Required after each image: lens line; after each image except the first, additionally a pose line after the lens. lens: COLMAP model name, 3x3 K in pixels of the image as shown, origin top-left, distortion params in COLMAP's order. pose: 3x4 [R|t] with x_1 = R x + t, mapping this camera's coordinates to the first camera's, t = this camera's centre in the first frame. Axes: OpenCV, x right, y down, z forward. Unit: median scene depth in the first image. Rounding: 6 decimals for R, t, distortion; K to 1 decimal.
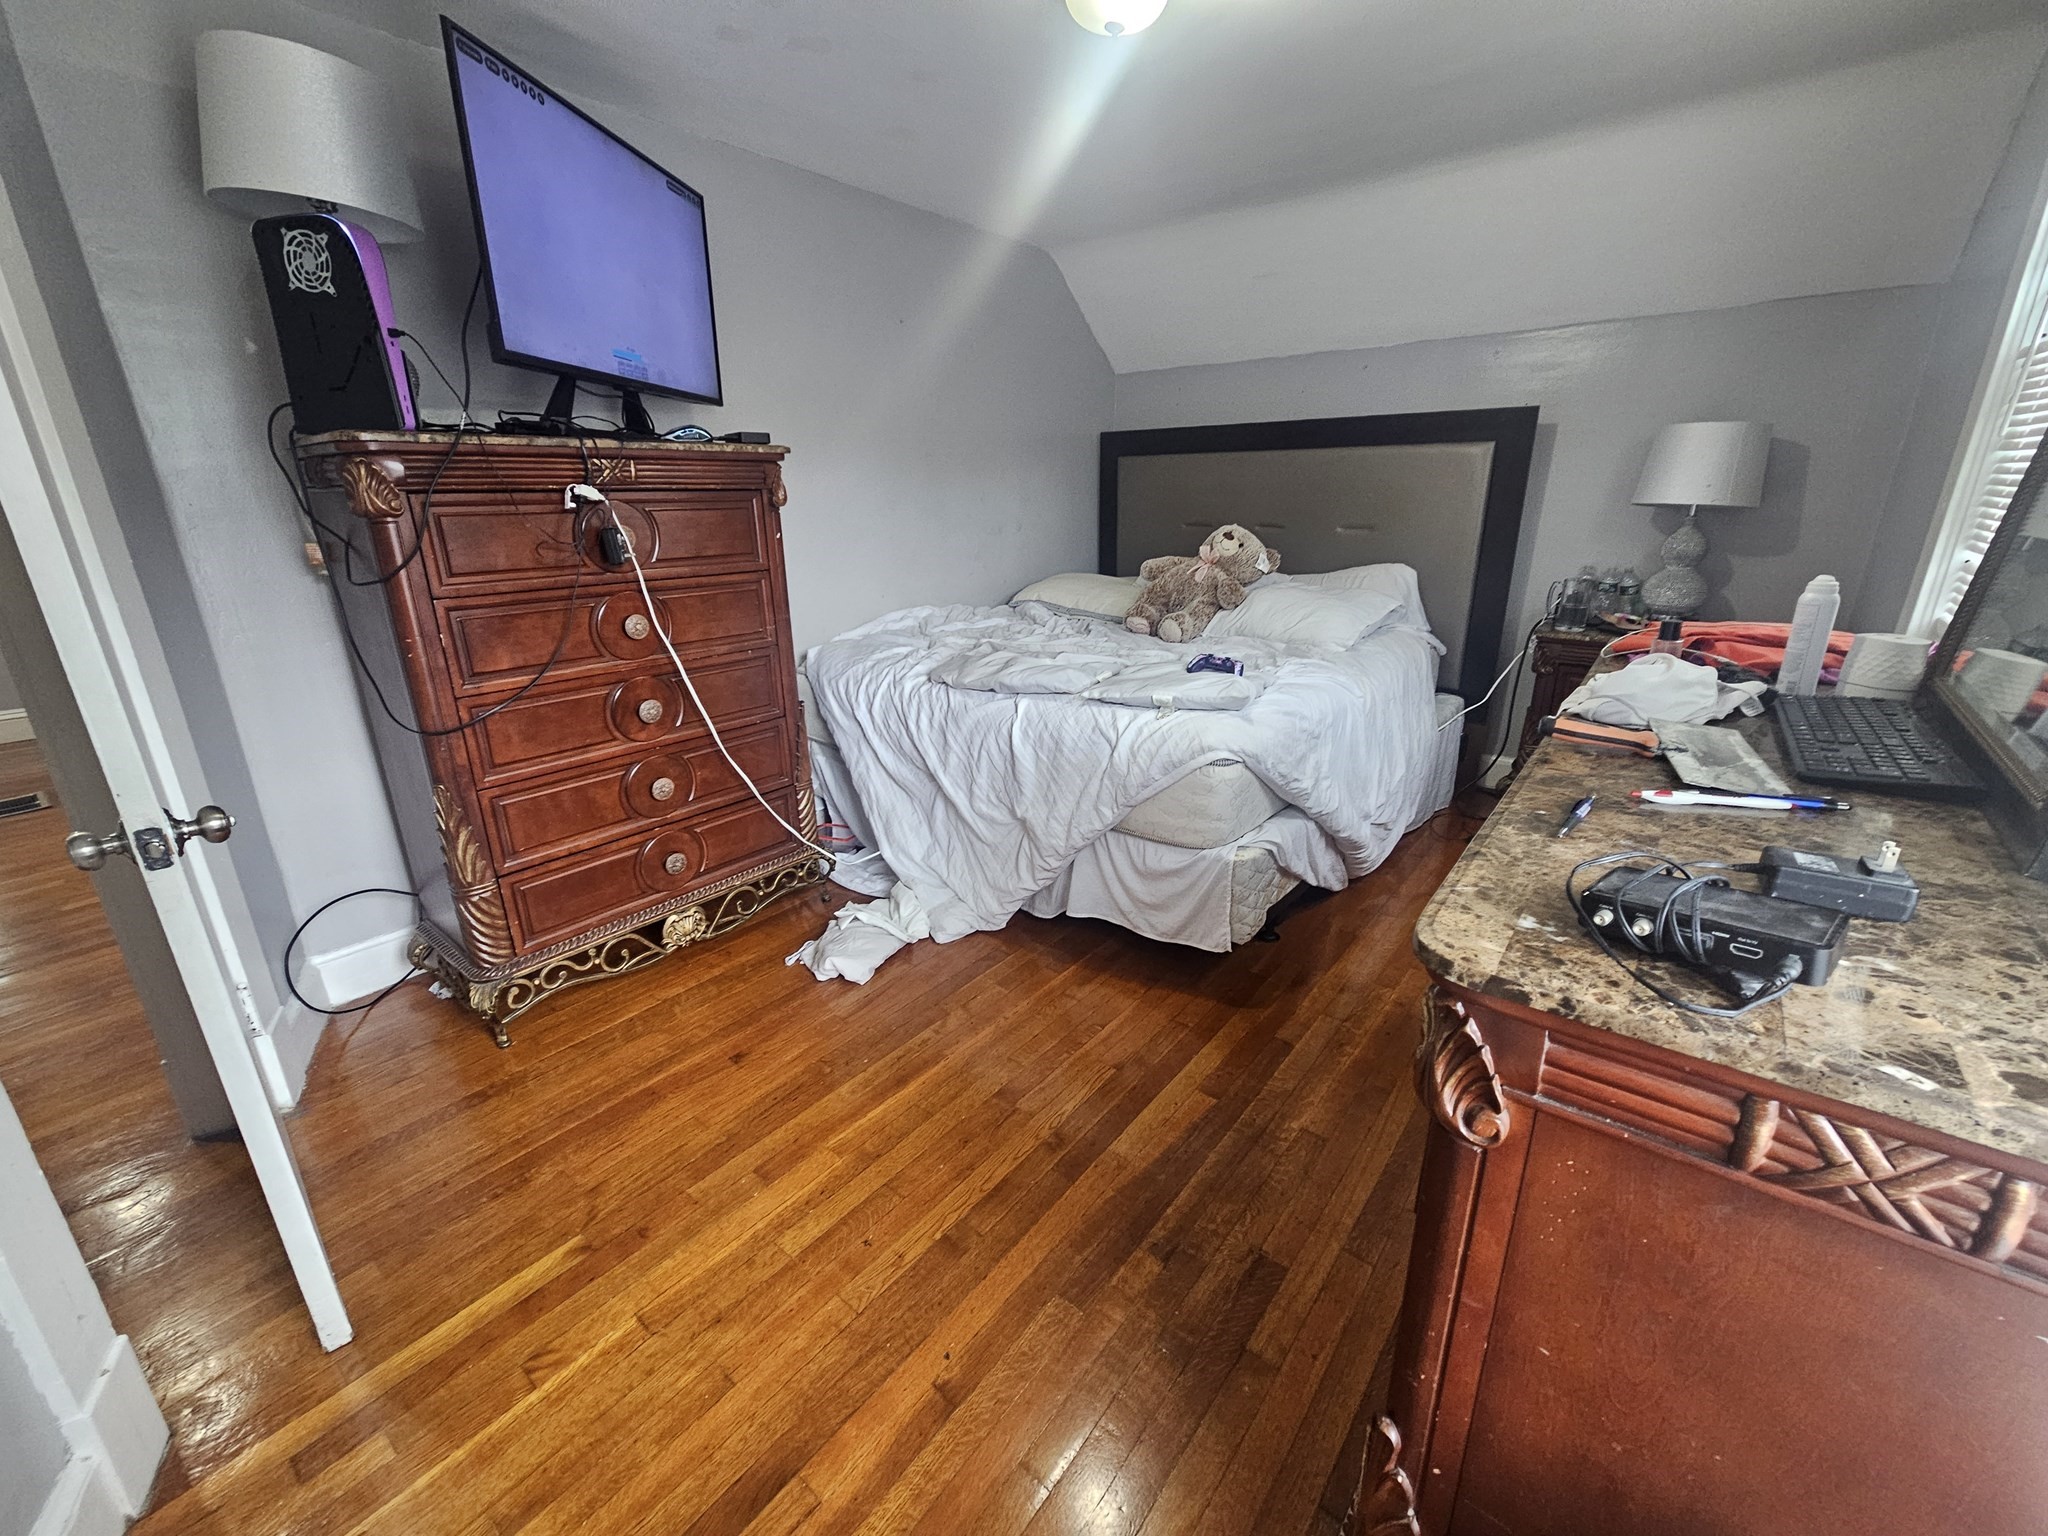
lens RADIAL K [[840.3, 0, 1025.8], [0, 840.3, 764.6], [0, 0, 1]] dist [0.007055, -0.000186]
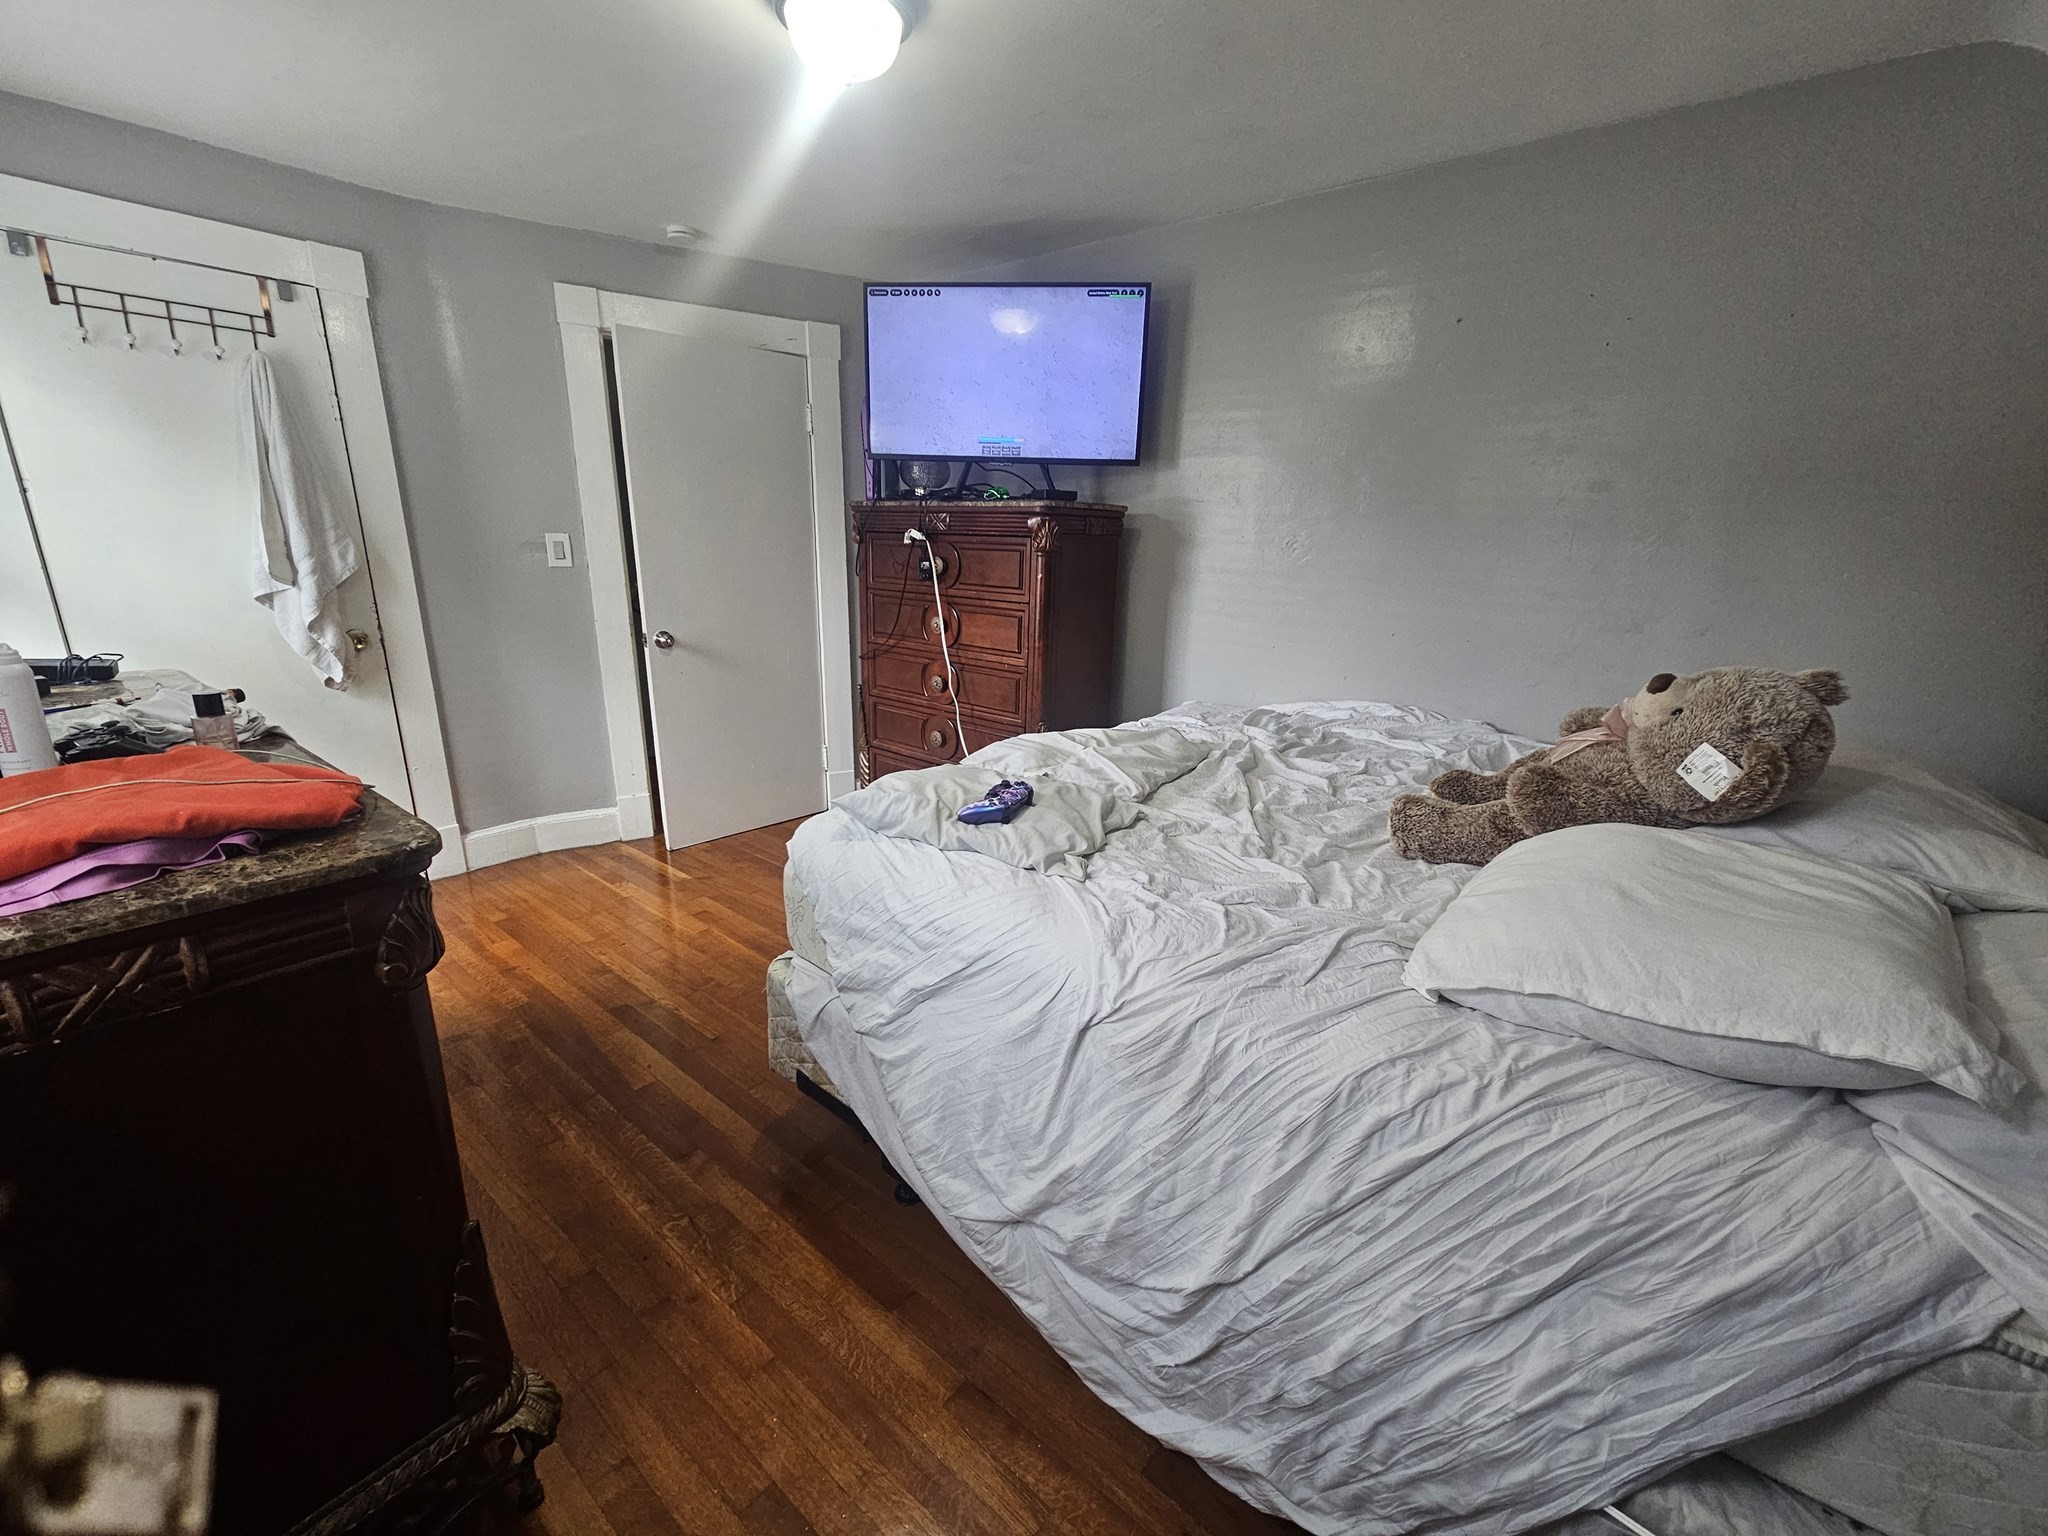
lens RADIAL K [[840.3, 0, 1028.2], [0, 840.3, 771.3], [0, 0, 1]] dist [0.007055, -0.000186]
pose [[0.001744, 0.291135, -0.956680, 1.159426], [-0.339570, 0.900009, 0.273270, -0.445373], [0.940579, 0.324383, 0.100430, 1.237981]]
